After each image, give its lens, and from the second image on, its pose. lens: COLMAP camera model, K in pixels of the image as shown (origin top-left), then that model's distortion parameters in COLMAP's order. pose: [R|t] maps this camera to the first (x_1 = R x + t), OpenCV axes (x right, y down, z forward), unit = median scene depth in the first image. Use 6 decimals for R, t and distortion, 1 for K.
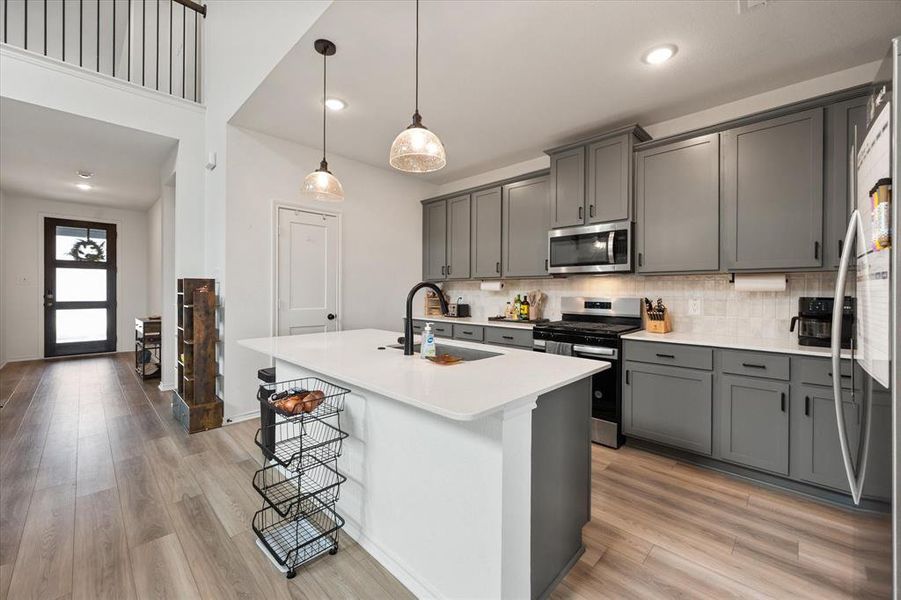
lens RADIAL K [[359.3, 0, 449.5], [0, 359.3, 293.4], [0, 0, 1]] dist [-0.000357, -0.000018]
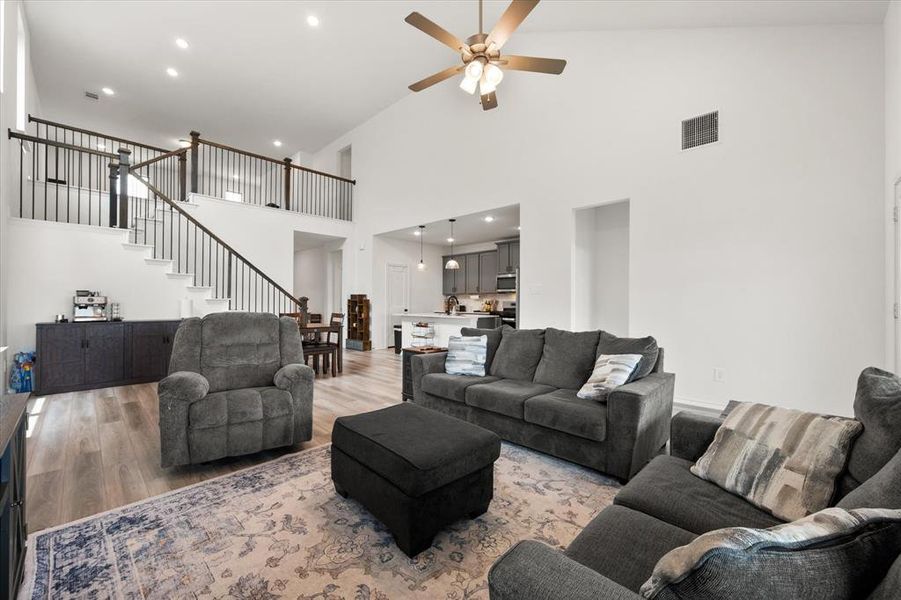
lens RADIAL K [[353.9, 0, 446.5], [0, 353.9, 300.2], [0, 0, 1]] dist [-0.003345, -0.000338]
pose [[0.999994, -0.000467, 0.003530, -0.076335], [0.000495, 0.999968, -0.008000, 0.019417], [-0.003526, 0.008002, 0.999962, -1.348529]]
